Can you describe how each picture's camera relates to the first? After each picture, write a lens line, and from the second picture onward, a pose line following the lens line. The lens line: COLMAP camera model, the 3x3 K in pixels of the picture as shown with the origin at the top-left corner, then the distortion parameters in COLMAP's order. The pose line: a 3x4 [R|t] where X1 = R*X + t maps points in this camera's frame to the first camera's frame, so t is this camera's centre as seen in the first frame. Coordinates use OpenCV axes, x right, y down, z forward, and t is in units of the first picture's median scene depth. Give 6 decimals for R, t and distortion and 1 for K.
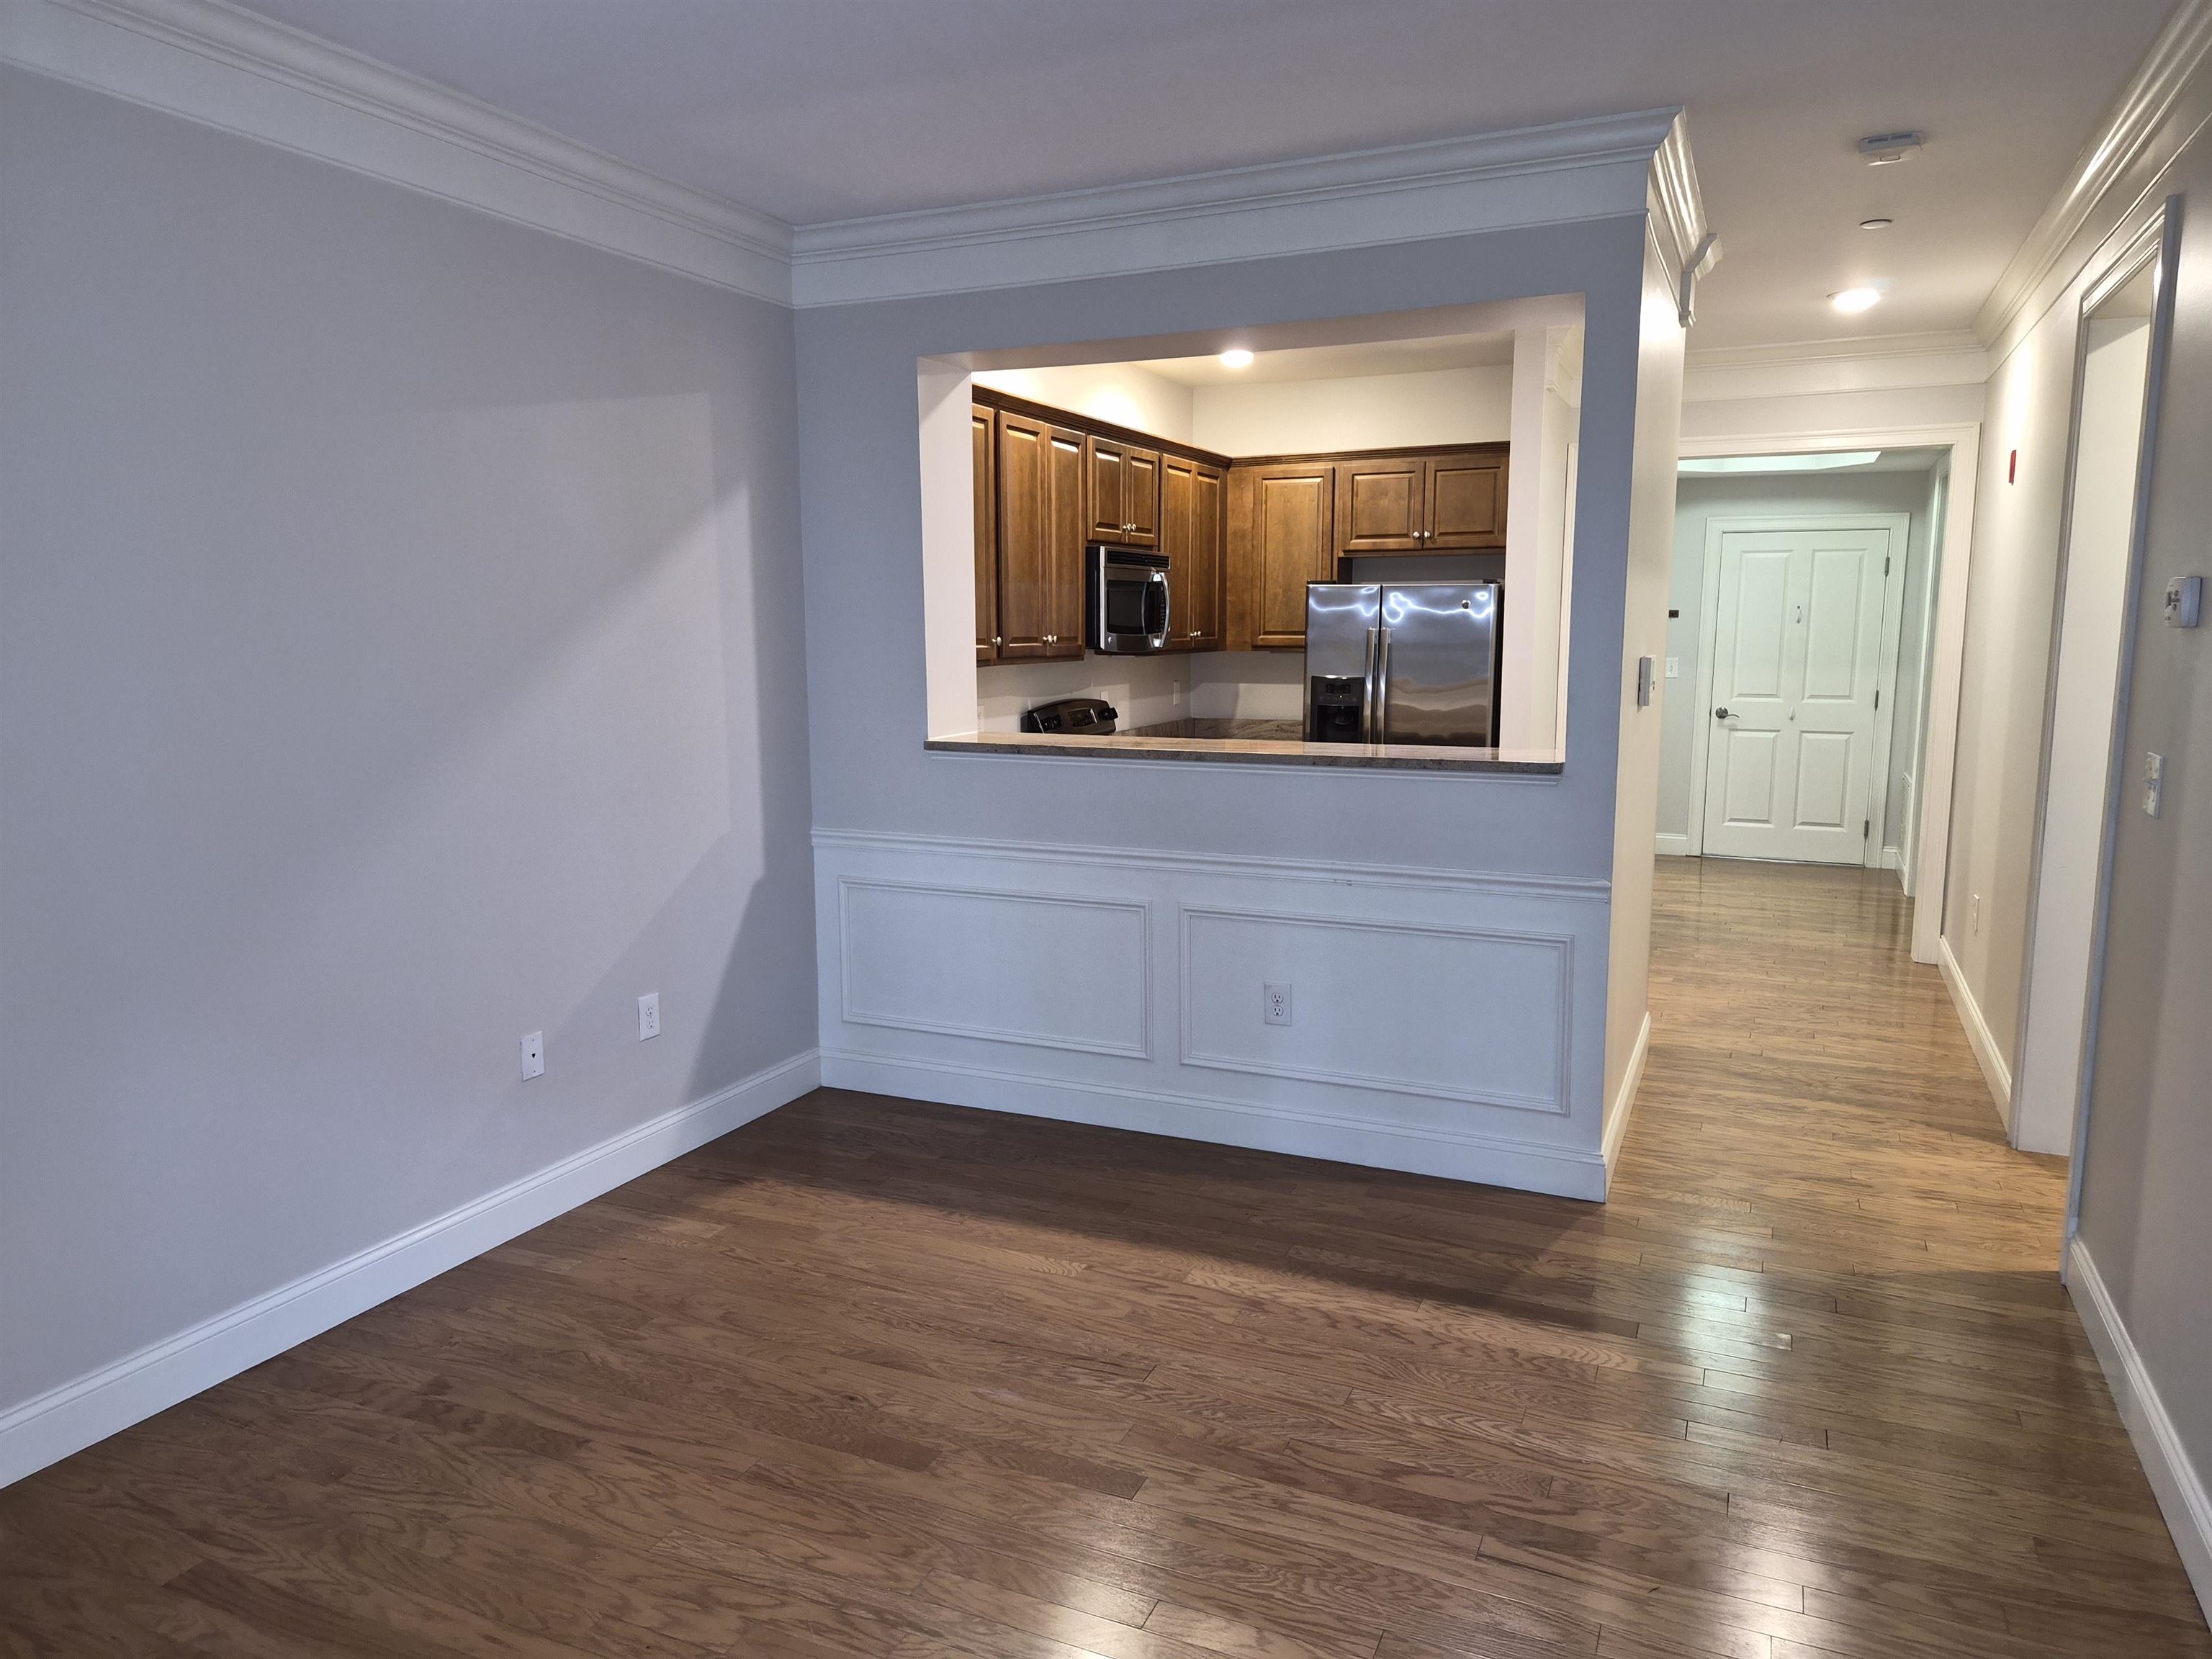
lens RADIAL K [[1497.1, 0, 1093.8], [0, 1497.1, 831.1], [0, 0, 1]] dist [0.068696, -0.067688]
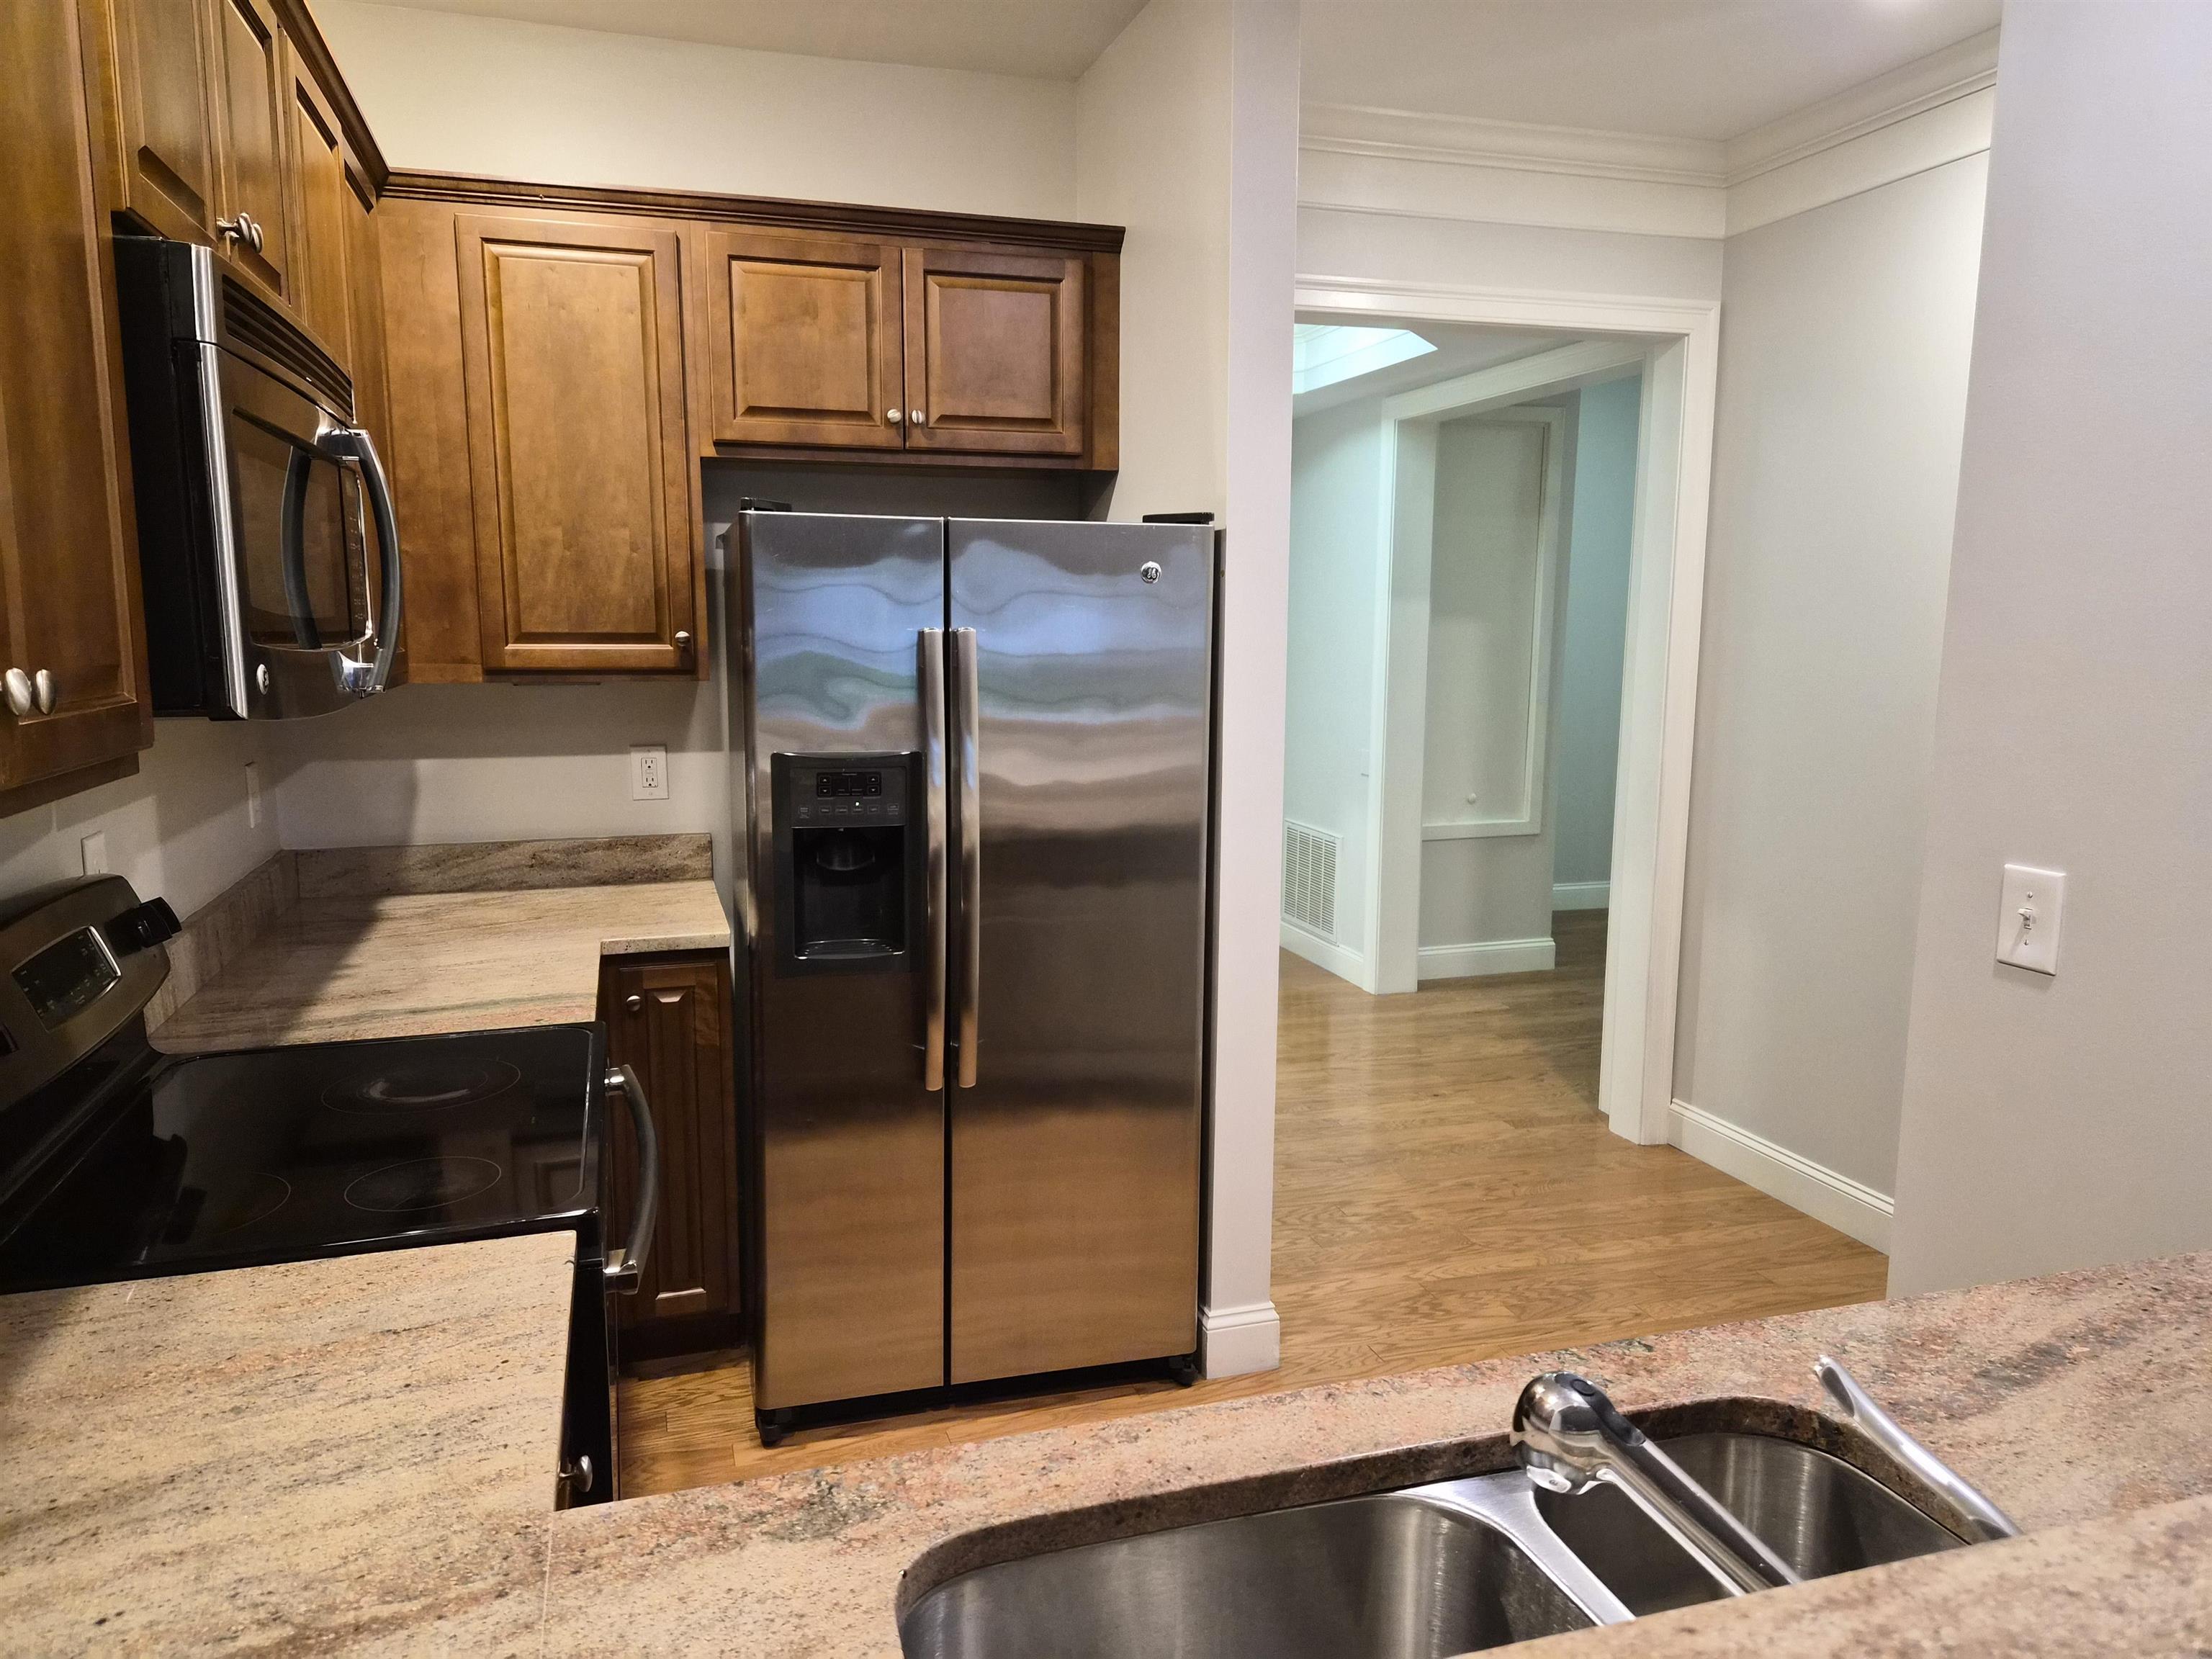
lens RADIAL K [[1497.1, 0, 1093.8], [0, 1497.1, 831.1], [0, 0, 1]] dist [0.068696, -0.067688]
pose [[0.746035, -0.089356, 0.659884, -0.042750], [0.089228, 0.995434, 0.033916, -0.082827], [-0.659901, 0.033577, 0.750602, 0.616696]]
